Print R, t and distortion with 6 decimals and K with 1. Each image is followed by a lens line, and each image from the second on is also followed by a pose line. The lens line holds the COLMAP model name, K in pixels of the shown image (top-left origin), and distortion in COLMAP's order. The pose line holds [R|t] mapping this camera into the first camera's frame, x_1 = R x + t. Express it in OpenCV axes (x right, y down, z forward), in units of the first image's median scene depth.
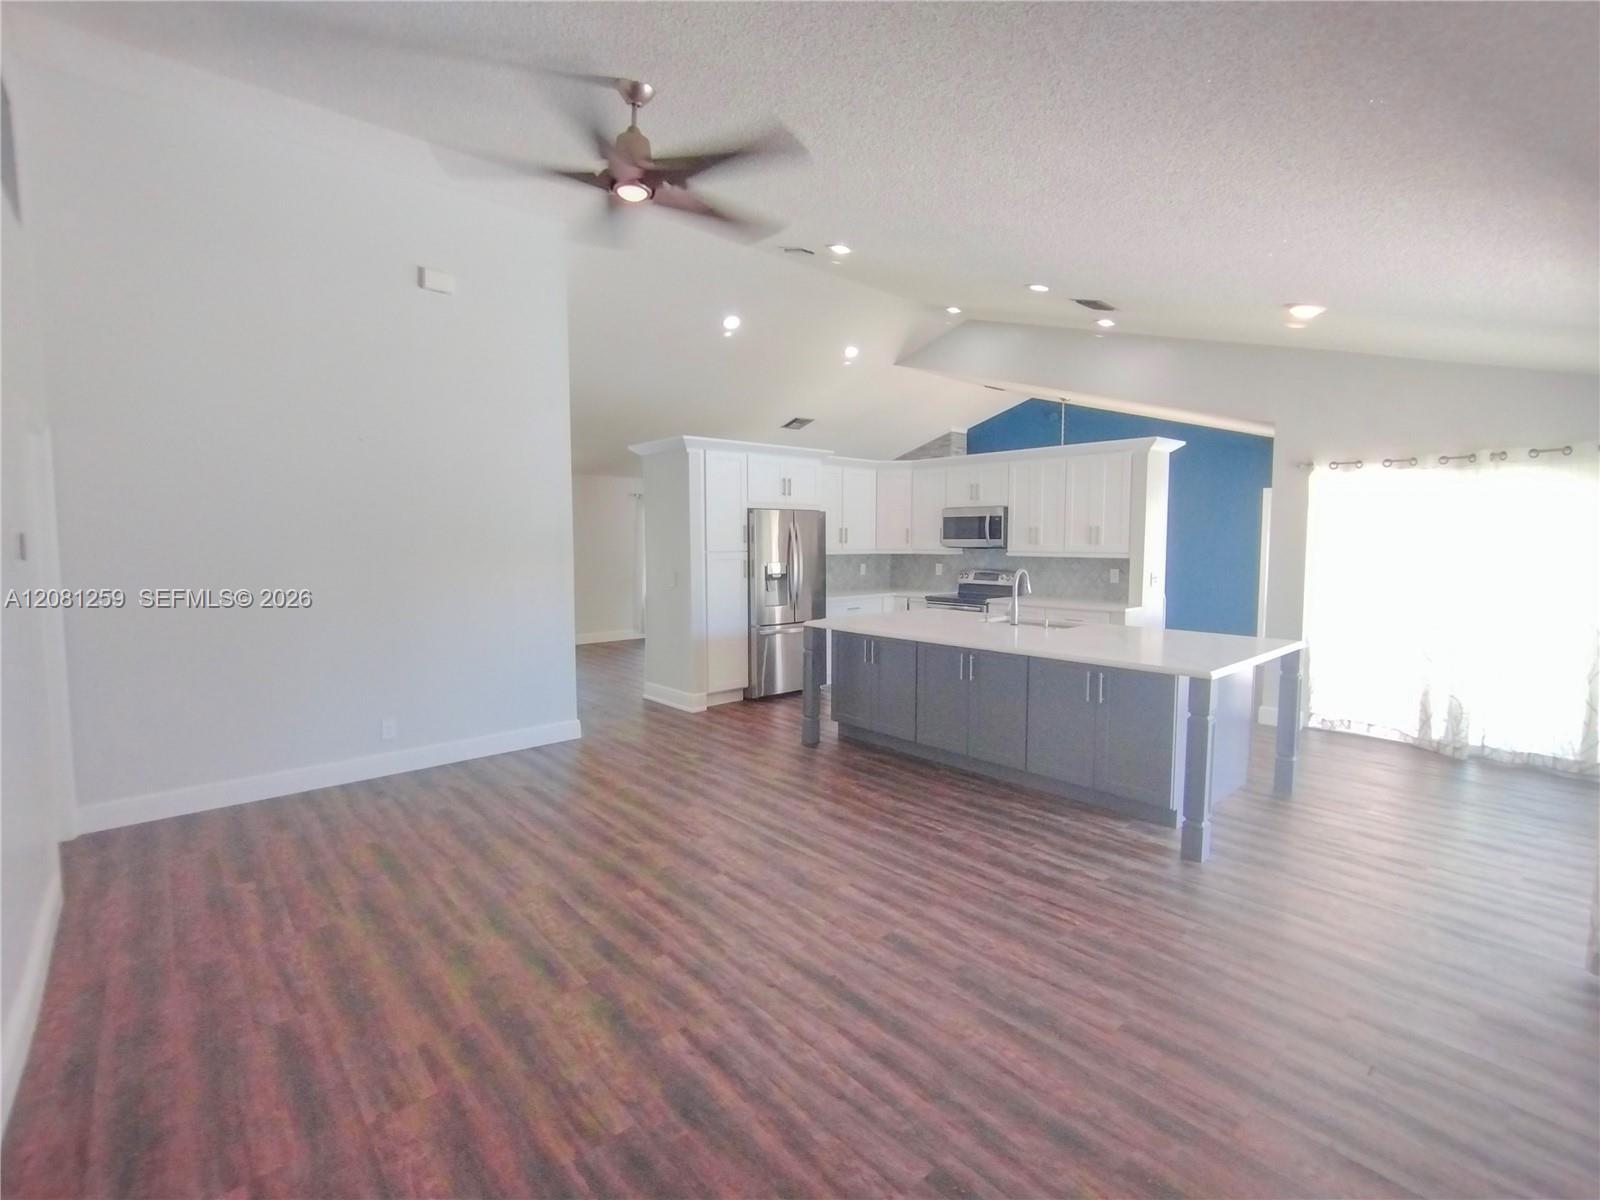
lens RADIAL K [[743.3, 0, 783.4], [0, 743.3, 591.0], [0, 0, 1]] dist [-0.001112, 0.000040]
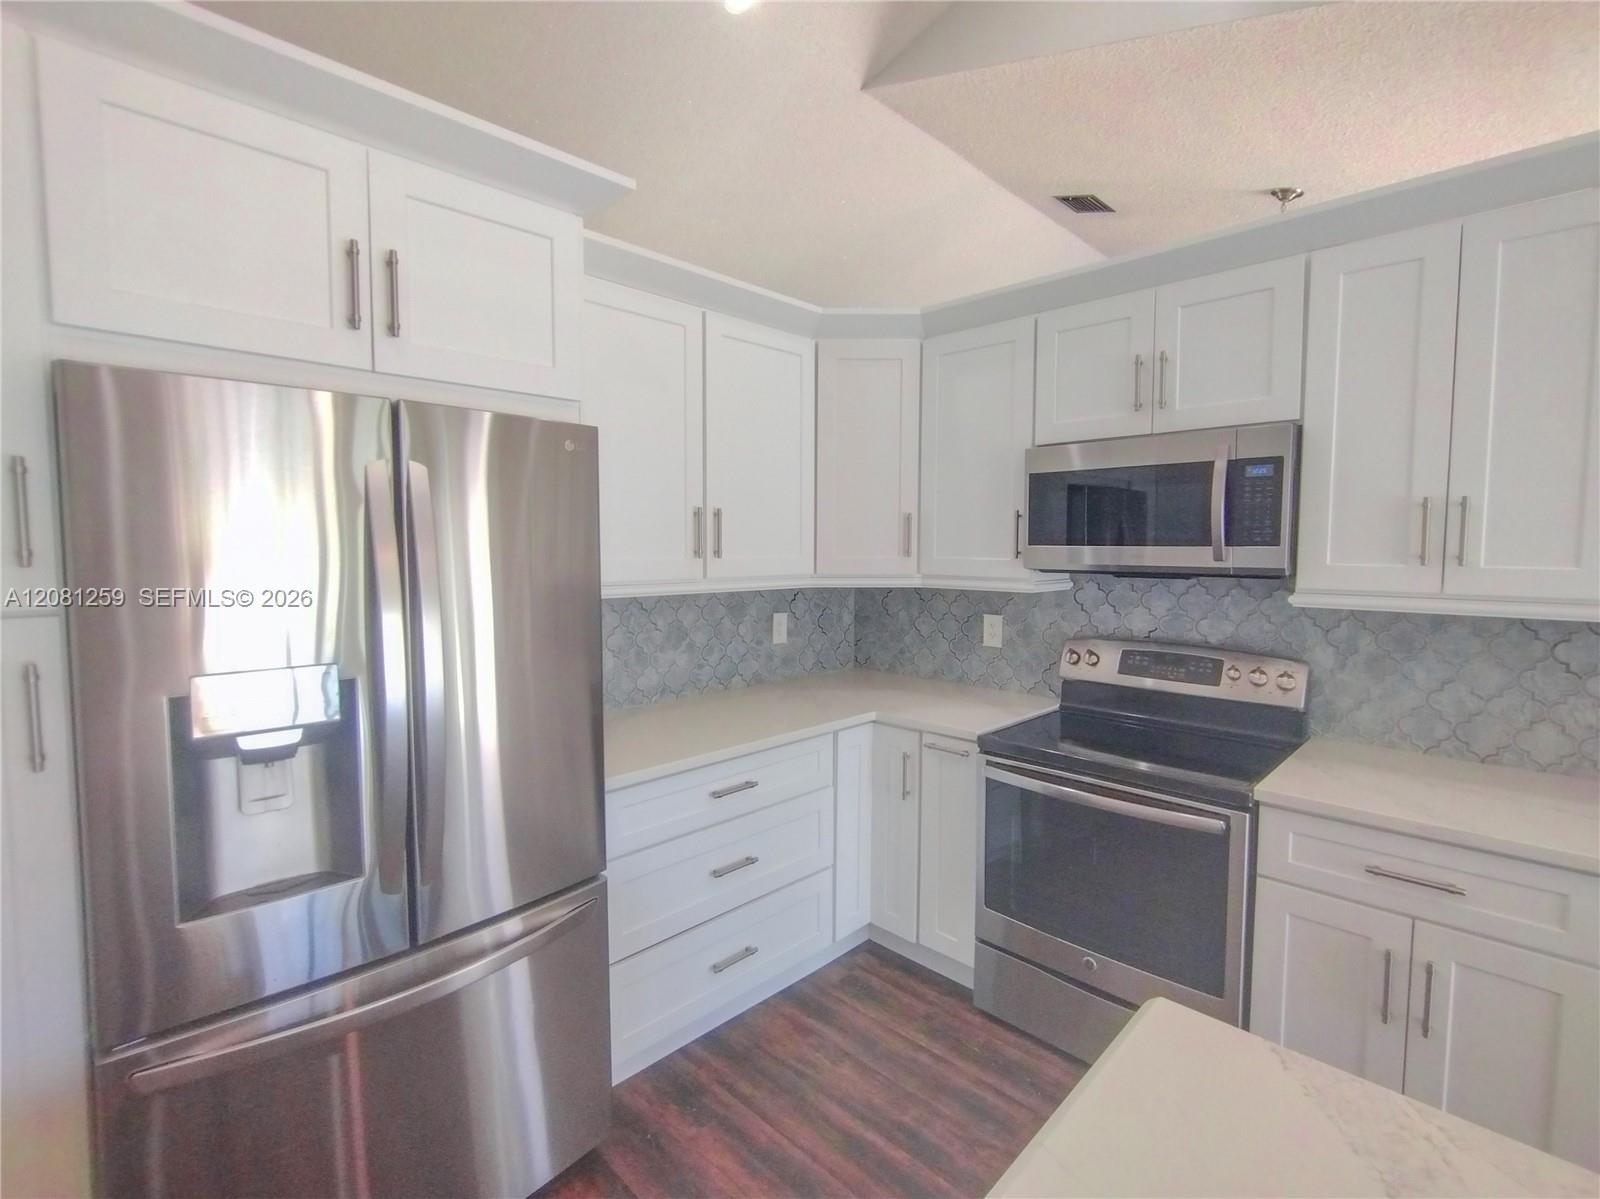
lens RADIAL K [[750.2, 0, 792.7], [0, 750.2, 587.8], [0, 0, 1]] dist [-0.004661, 0.000269]
pose [[0.996910, -0.002918, 0.078496, 0.106081], [0.004082, 0.999884, -0.014682, -0.055146], [-0.078444, 0.014957, 0.996806, 0.801132]]
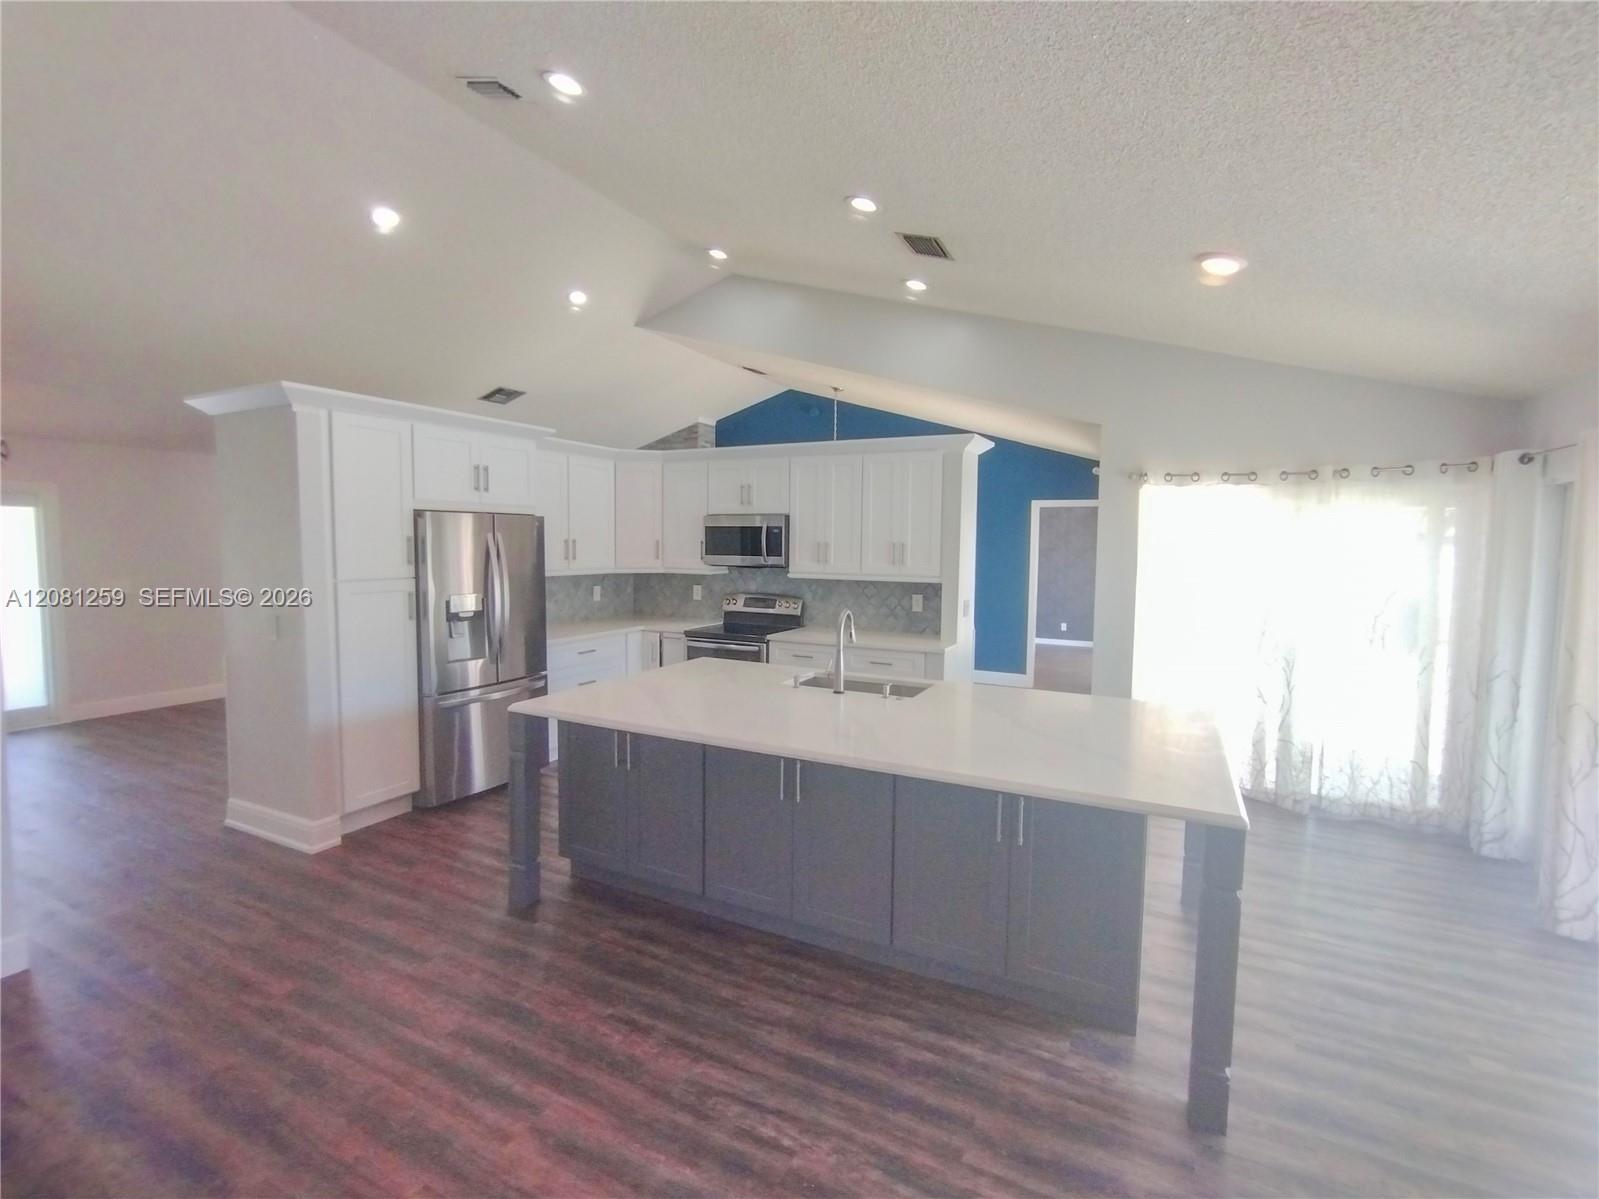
lens RADIAL K [[749.7, 0, 792.2], [0, 749.7, 587.8], [0, 0, 1]] dist [-0.004661, 0.000269]
pose [[0.929700, -0.014195, 0.368045, 0.015063], [0.016526, 0.999858, -0.003182, -0.037030], [-0.367948, 0.009041, 0.929803, 0.286263]]
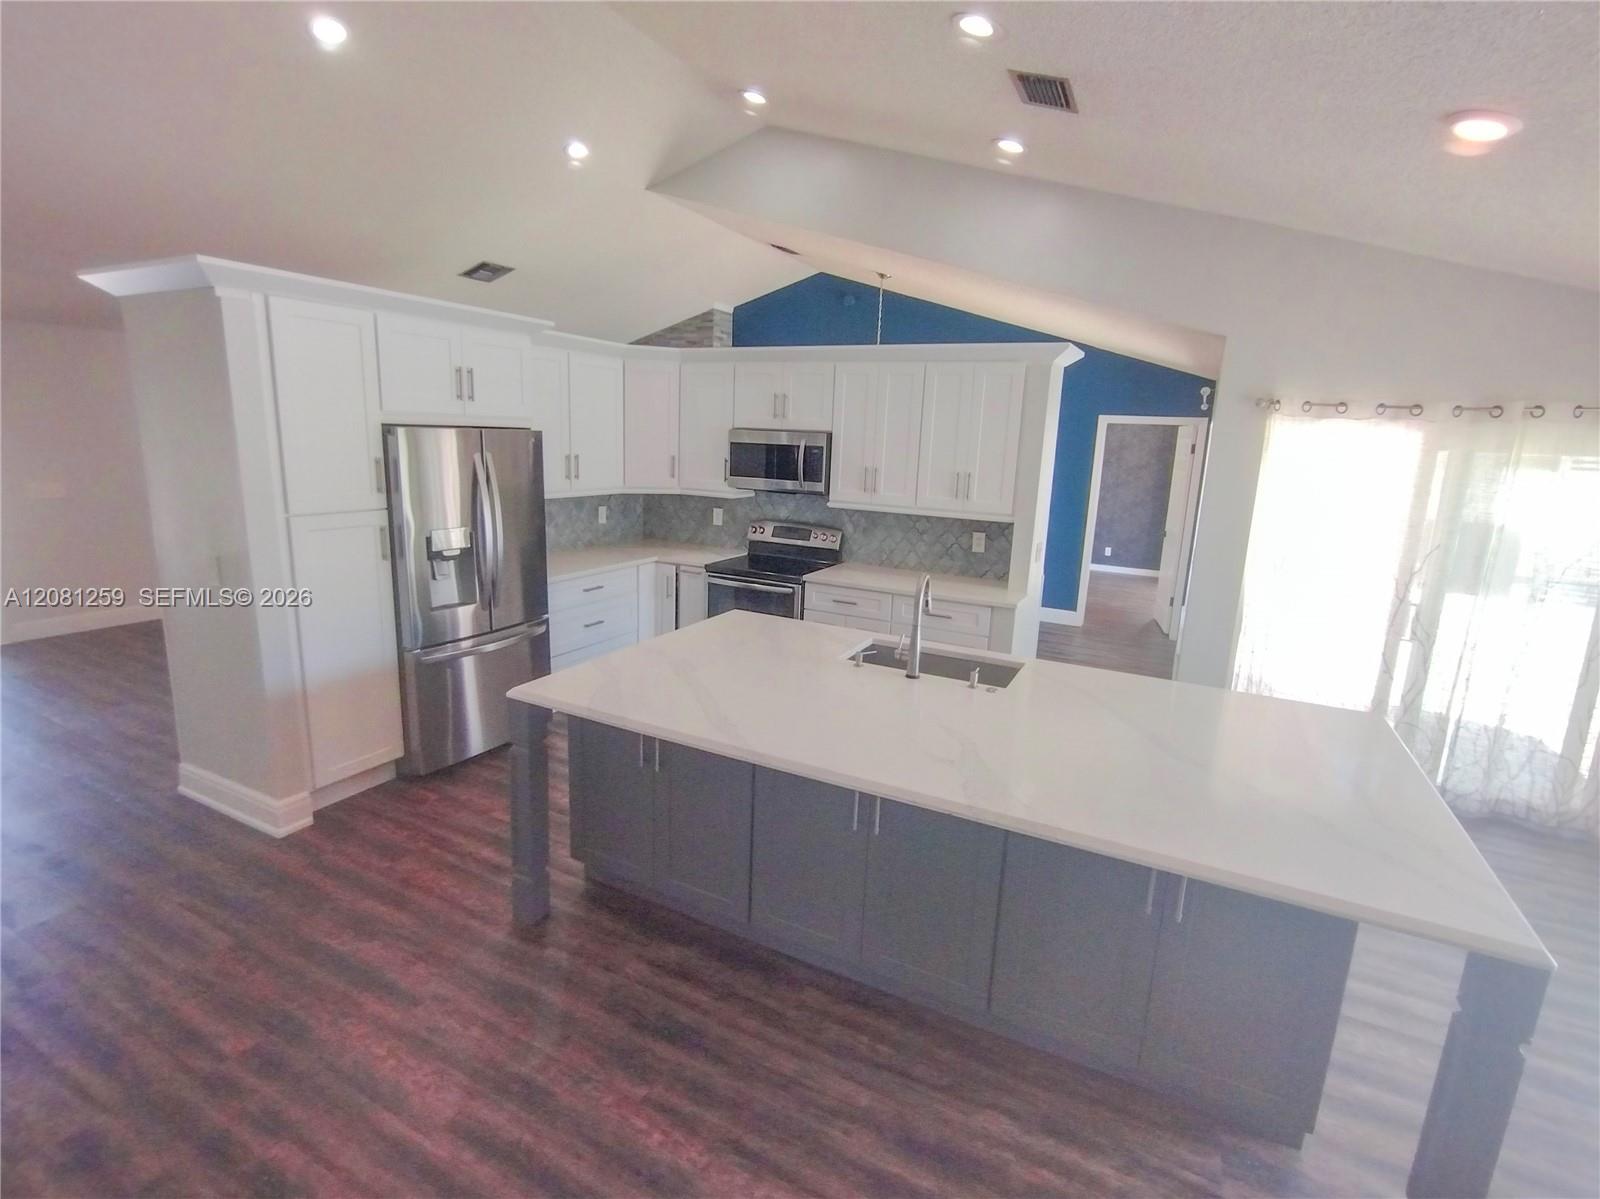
lens RADIAL K [[777.6, 0, 794.5], [0, 777.6, 590.6], [0, 0, 1]] dist [-0.005393, -0.000293]
pose [[0.929766, -0.038831, 0.366097, 0.014814], [-0.011259, 0.990957, 0.133703, -0.071377], [-0.367978, -0.128435, 0.920922, 0.385412]]
